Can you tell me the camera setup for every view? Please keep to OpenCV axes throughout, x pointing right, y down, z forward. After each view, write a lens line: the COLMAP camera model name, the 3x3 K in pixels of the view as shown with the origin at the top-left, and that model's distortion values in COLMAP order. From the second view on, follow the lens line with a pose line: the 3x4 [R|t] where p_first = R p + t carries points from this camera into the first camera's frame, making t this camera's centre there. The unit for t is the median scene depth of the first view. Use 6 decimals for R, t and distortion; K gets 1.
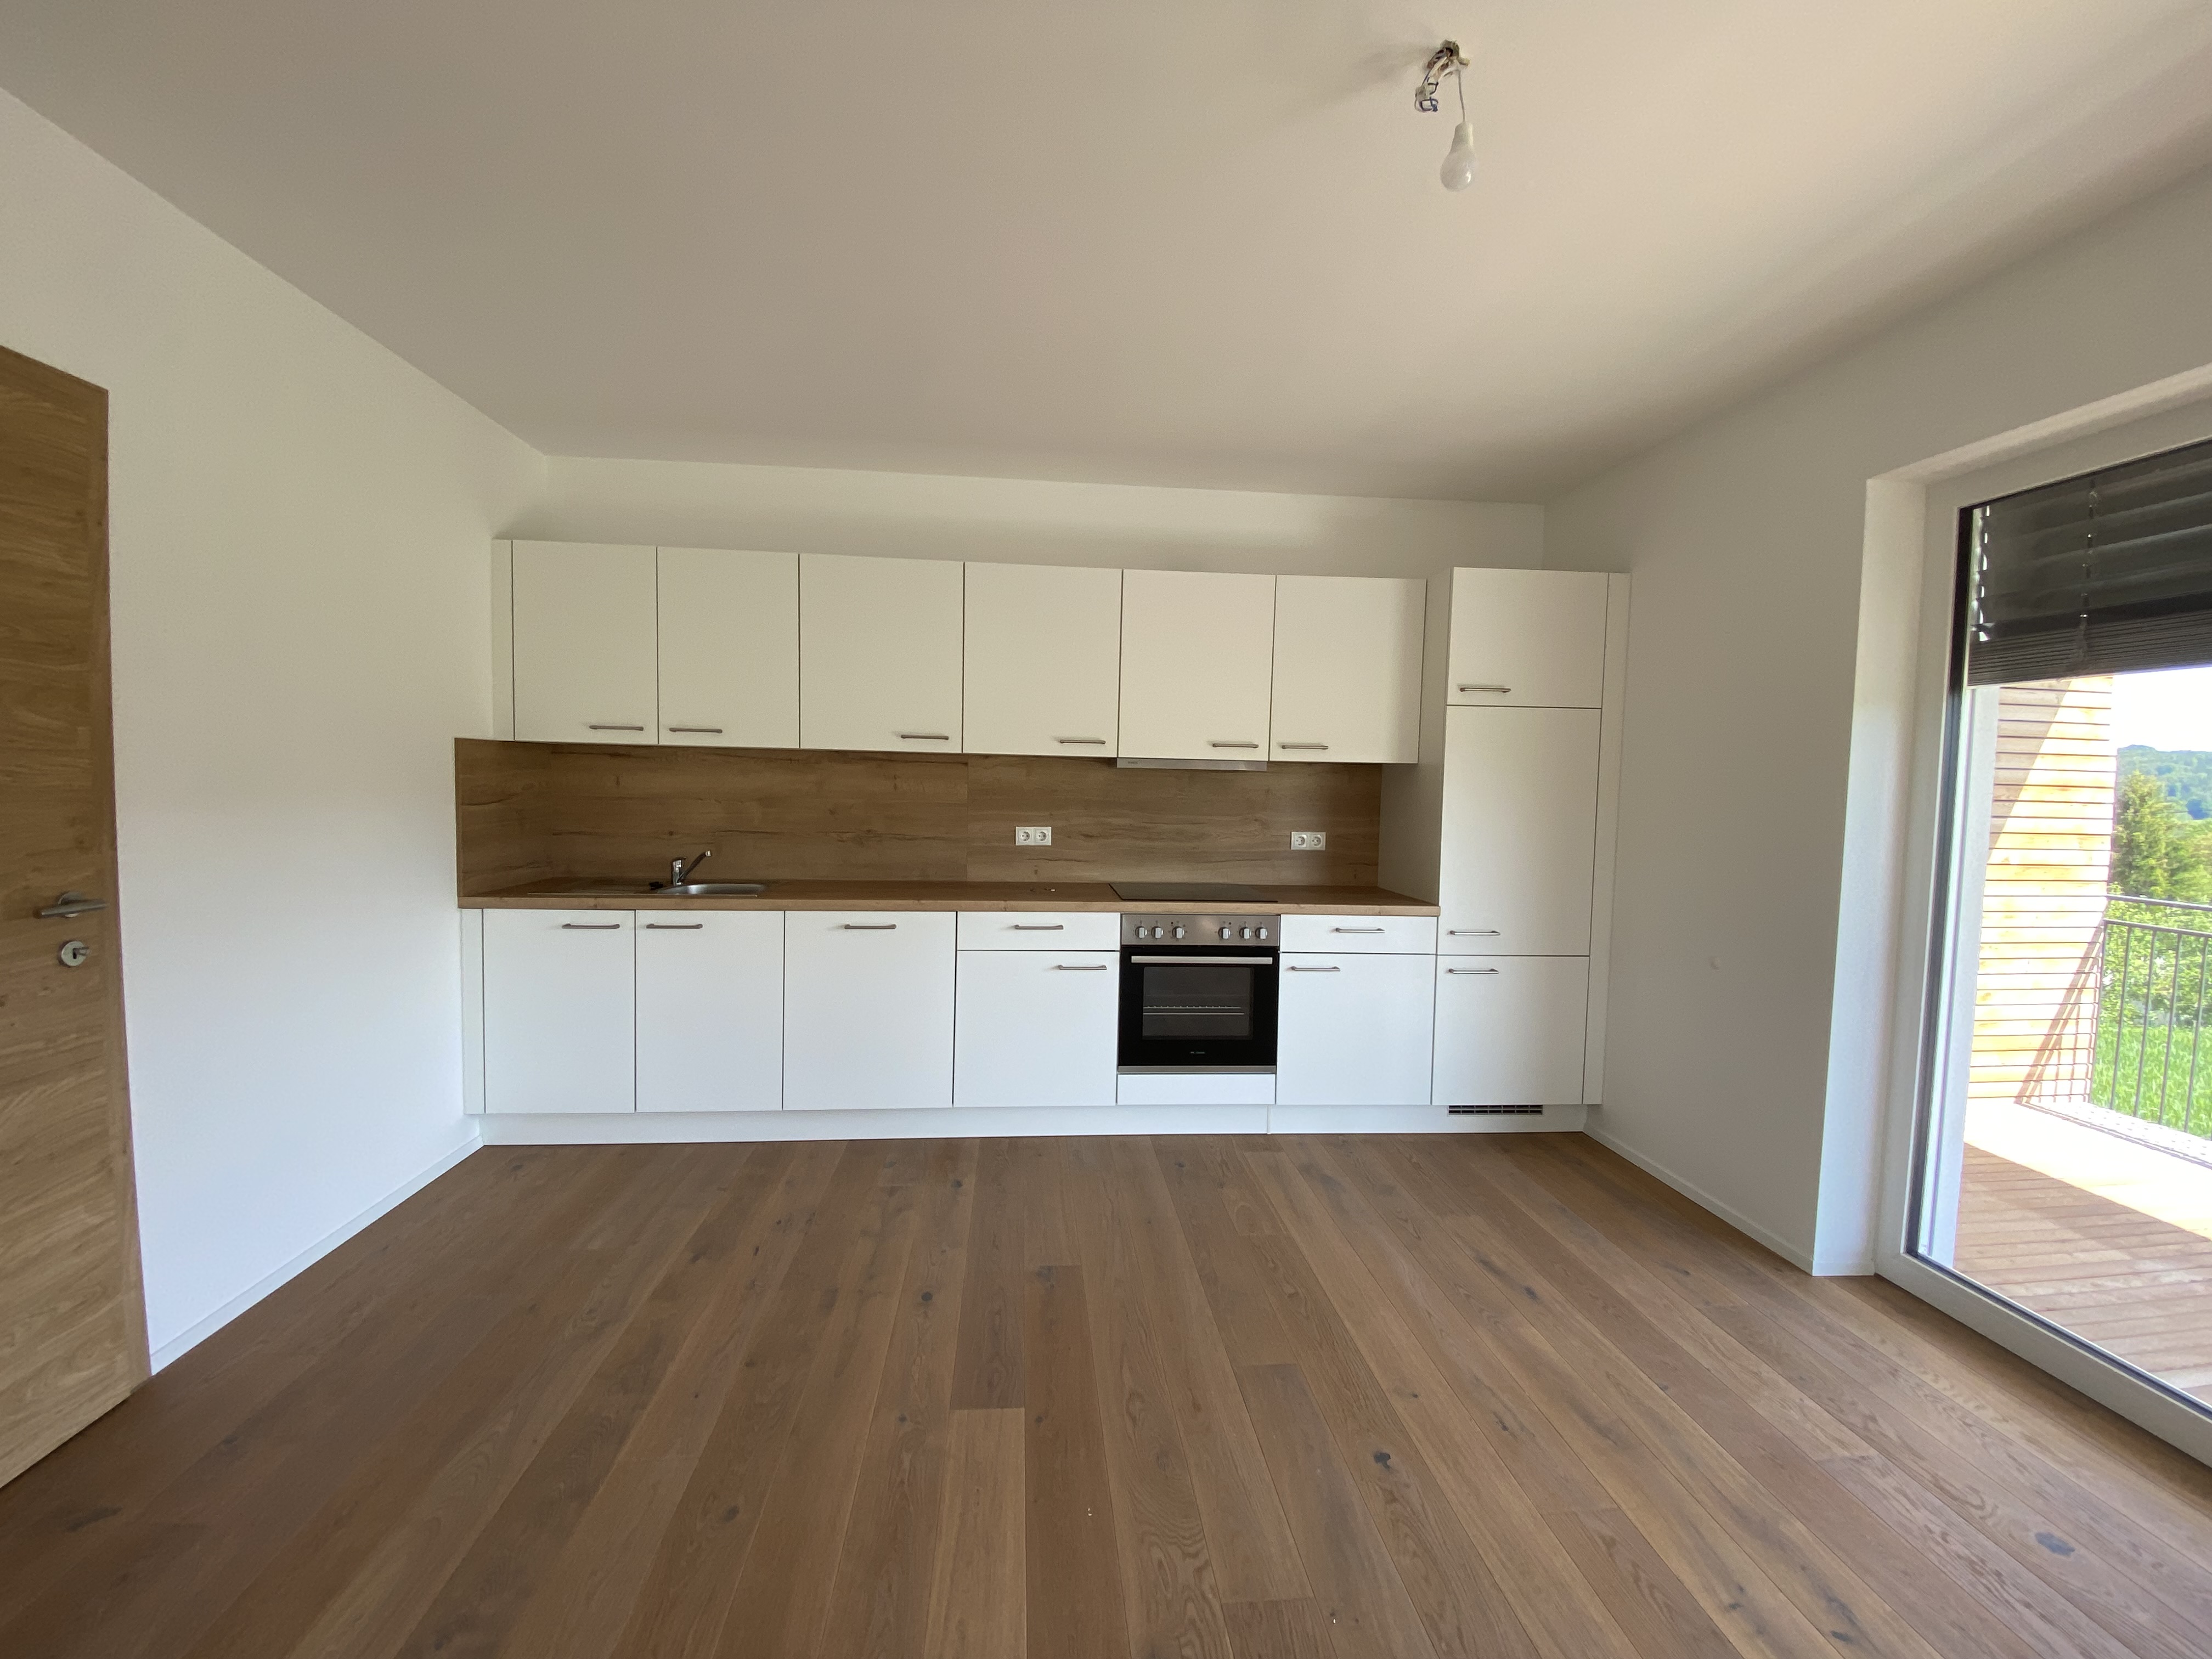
lens RADIAL K [[889.7, 0, 1091.3], [0, 889.7, 827.1], [0, 0, 1]] dist [0.010843, -0.015388]
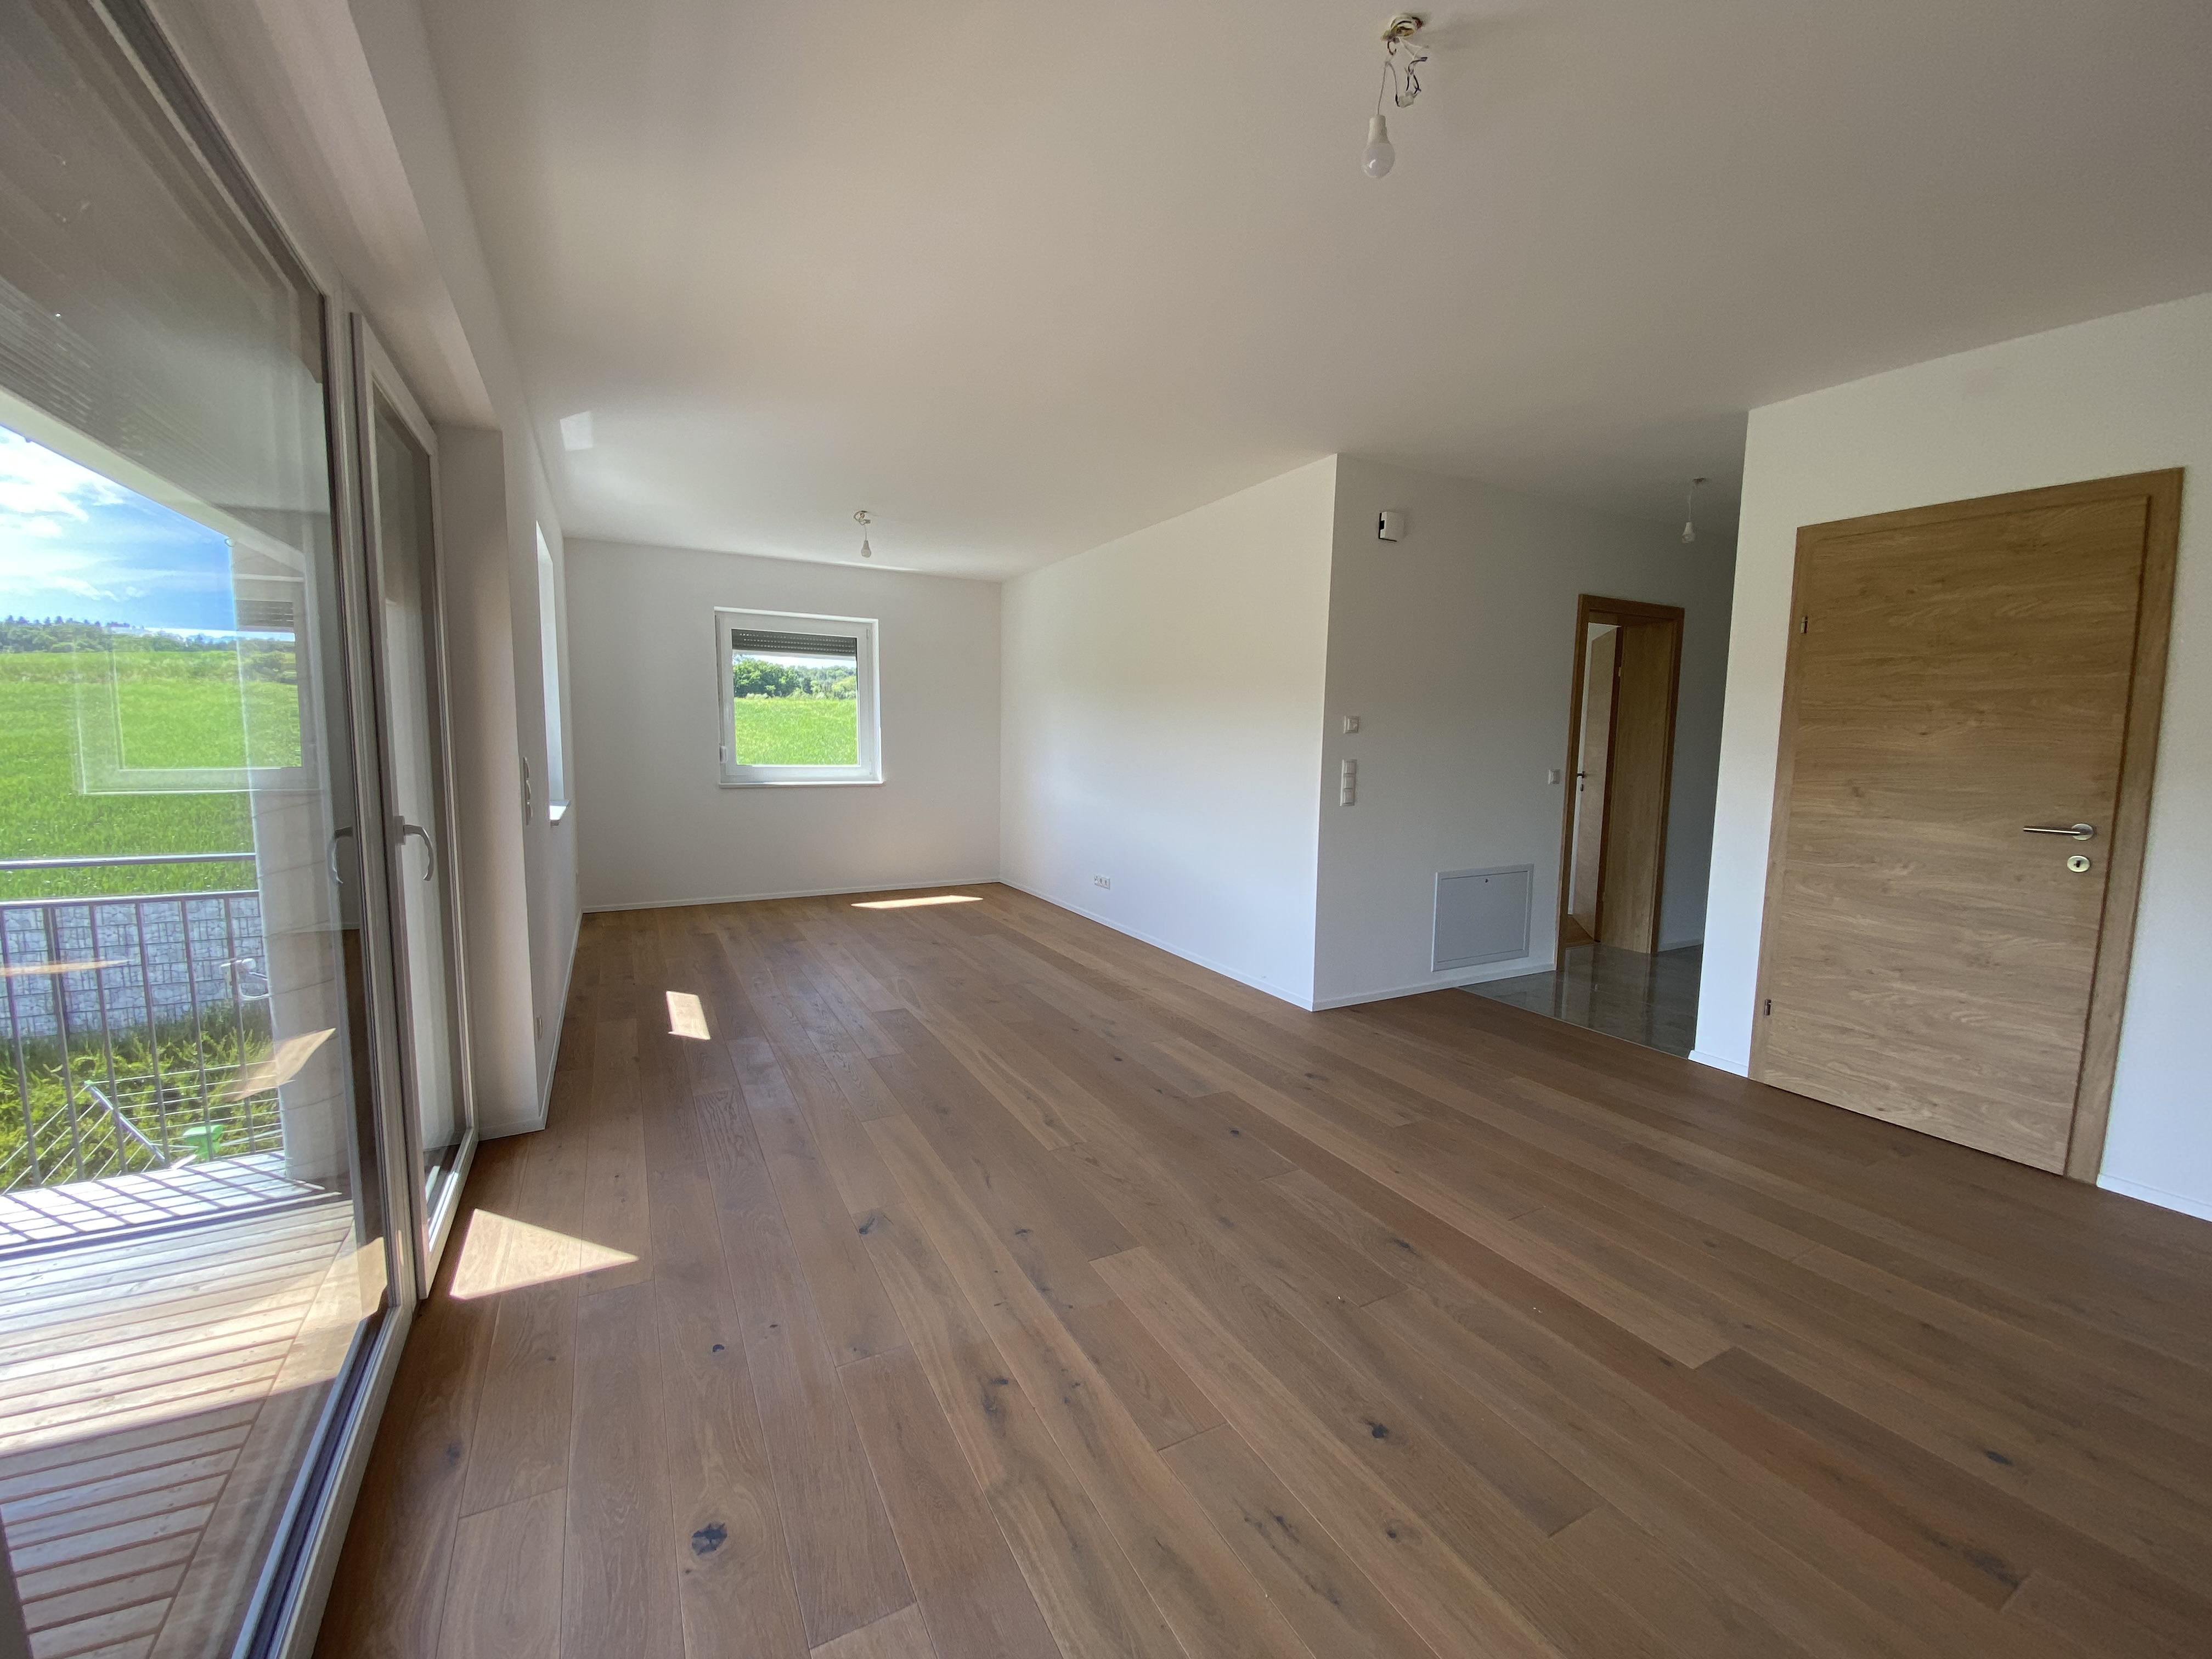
lens RADIAL K [[889.7, 0, 1090.3], [0, 889.7, 828.9], [0, 0, 1]] dist [0.010843, -0.015388]
pose [[-0.918805, 0.011030, -0.394557, 0.544648], [-0.052670, 0.987244, 0.150250, -0.029415], [0.391181, 0.158832, -0.906504, 0.912472]]
